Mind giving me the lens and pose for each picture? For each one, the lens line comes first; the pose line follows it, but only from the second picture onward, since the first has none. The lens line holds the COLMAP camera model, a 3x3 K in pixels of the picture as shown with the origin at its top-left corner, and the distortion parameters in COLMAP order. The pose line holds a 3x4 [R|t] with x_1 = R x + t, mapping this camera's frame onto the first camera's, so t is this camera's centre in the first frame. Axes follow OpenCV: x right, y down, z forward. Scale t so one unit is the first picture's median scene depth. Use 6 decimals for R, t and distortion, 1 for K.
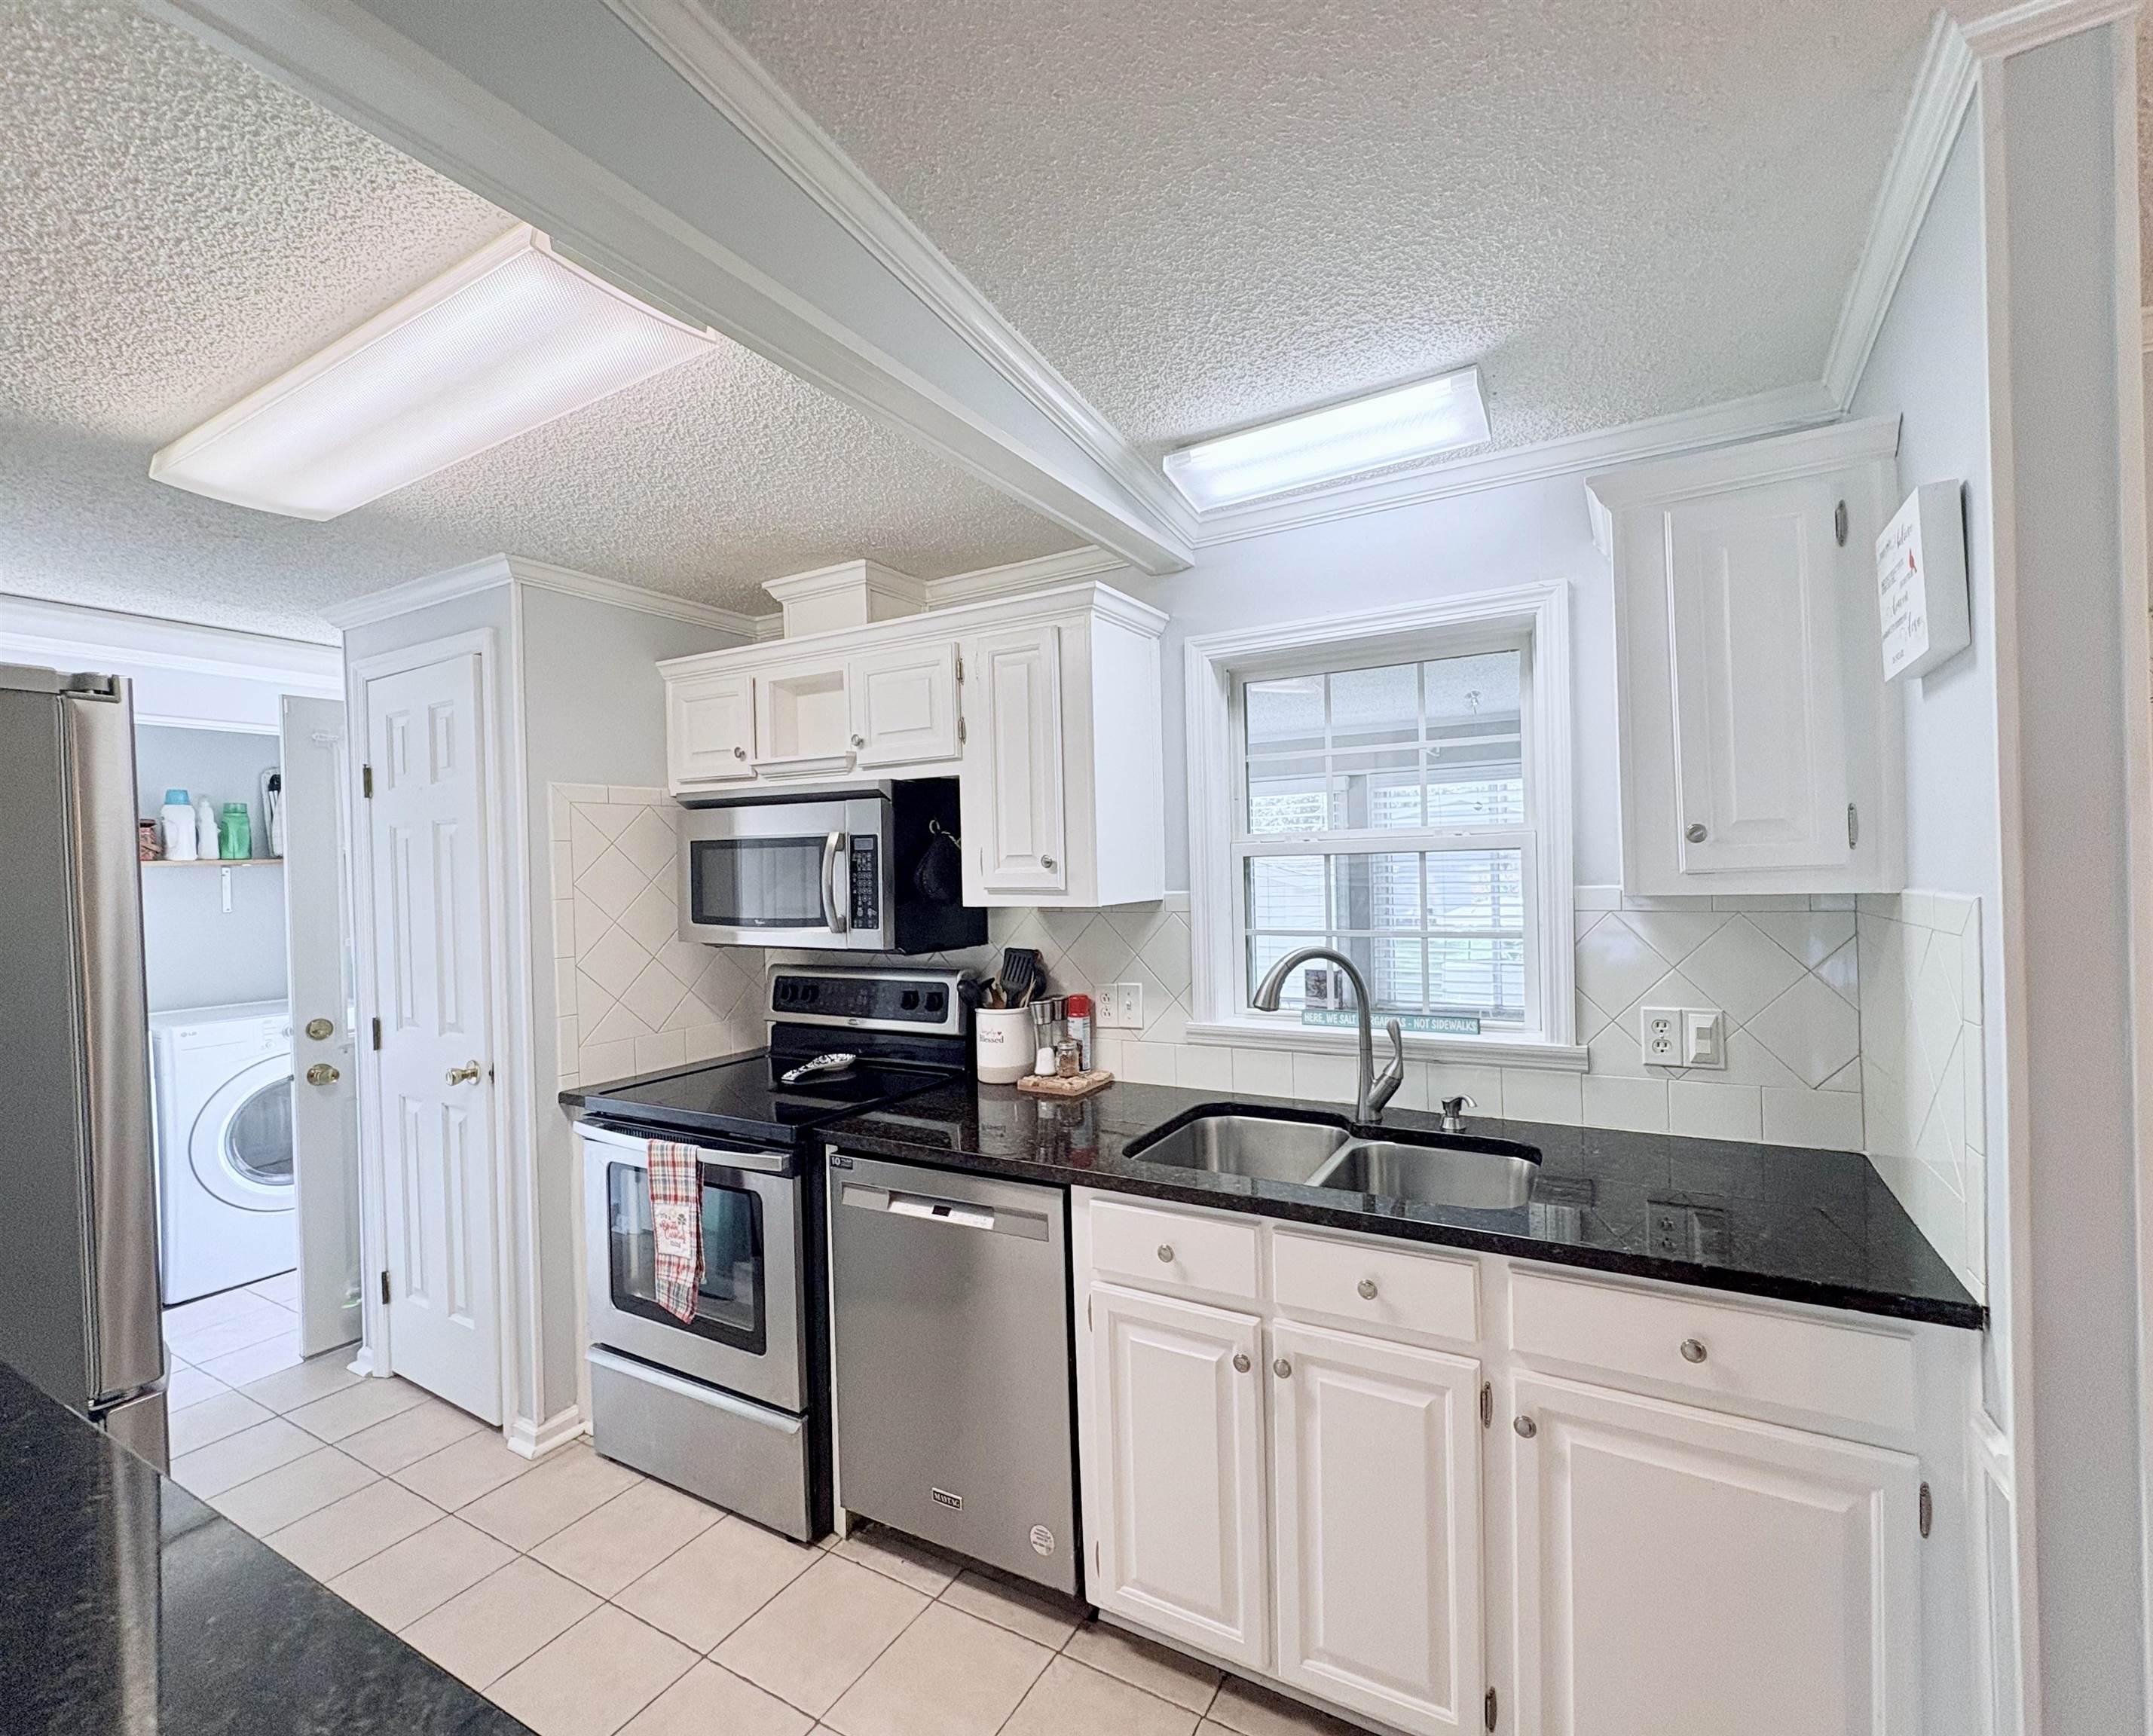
lens RADIAL K [[899.6, 0, 1176.9], [0, 899.6, 883.6], [0, 0, 1]] dist [-0.002177, -0.000014]
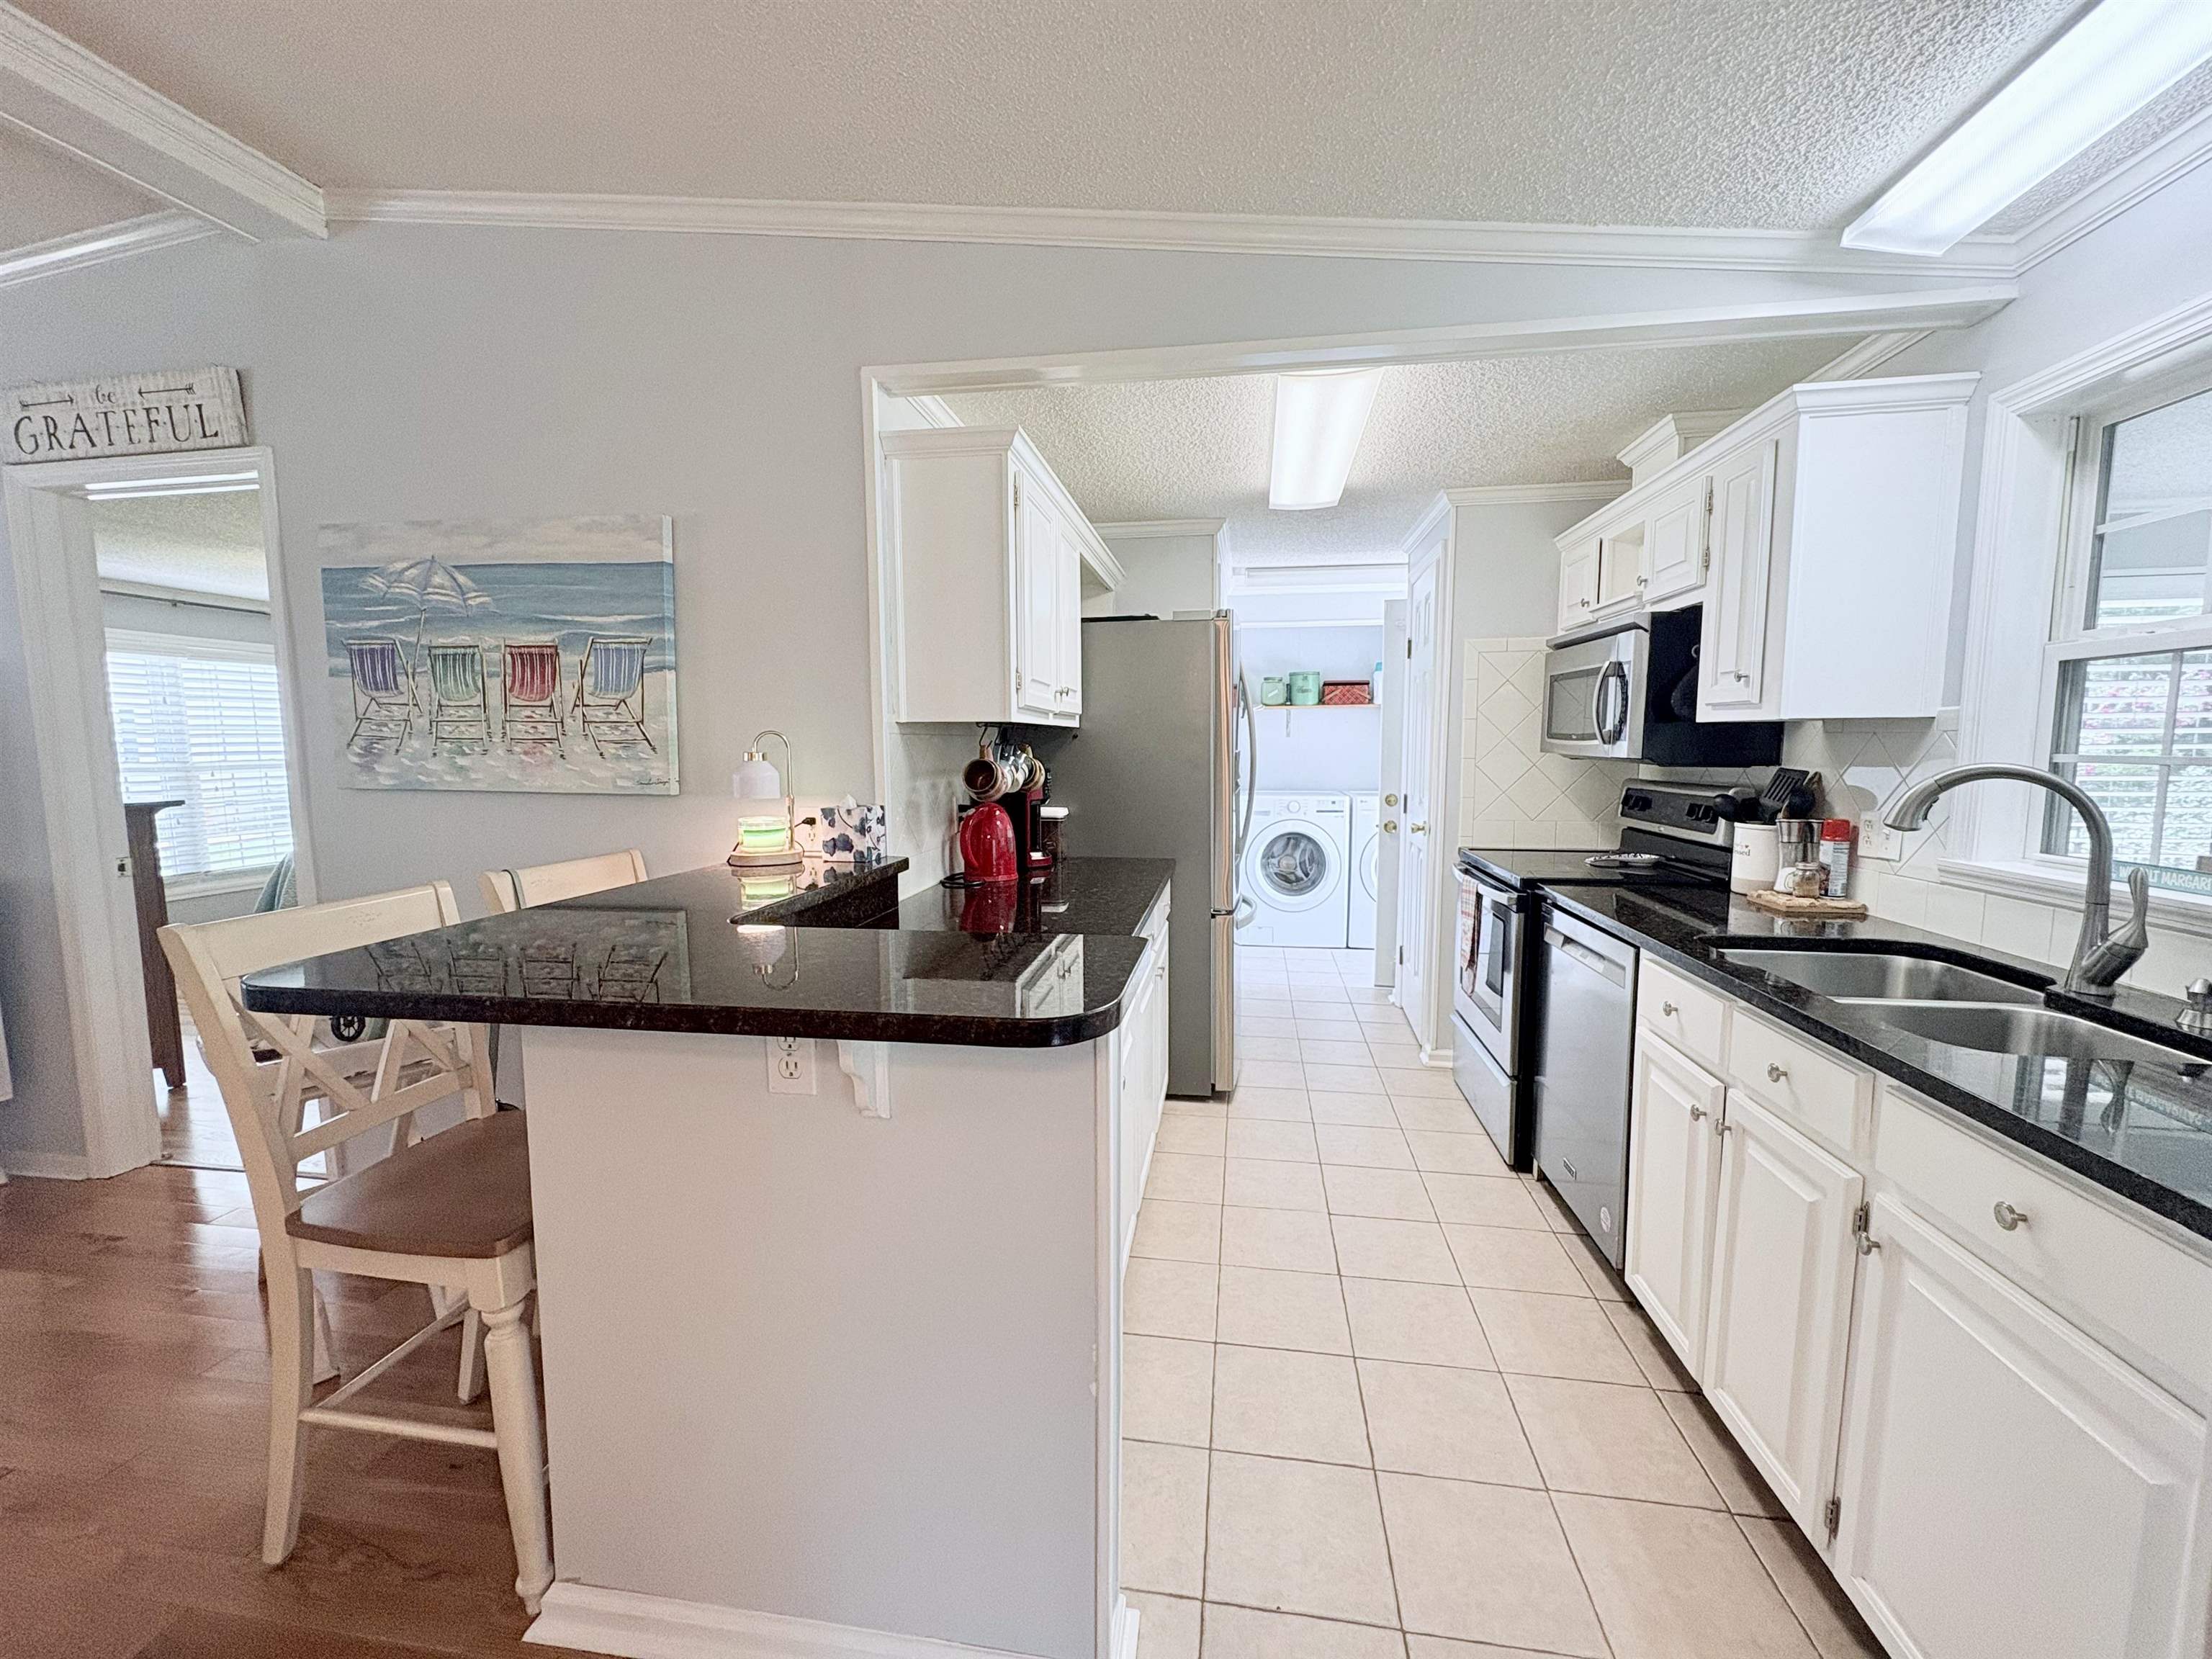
lens RADIAL K [[869.9, 0, 1106.0], [0, 869.9, 829.5], [0, 0, 1]] dist [-0.000236, -0.000275]
pose [[0.315560, 0.118996, -0.941415, 0.530093], [-0.012594, 0.992544, 0.121237, 0.033815], [0.948822, -0.026401, 0.314706, -0.030173]]
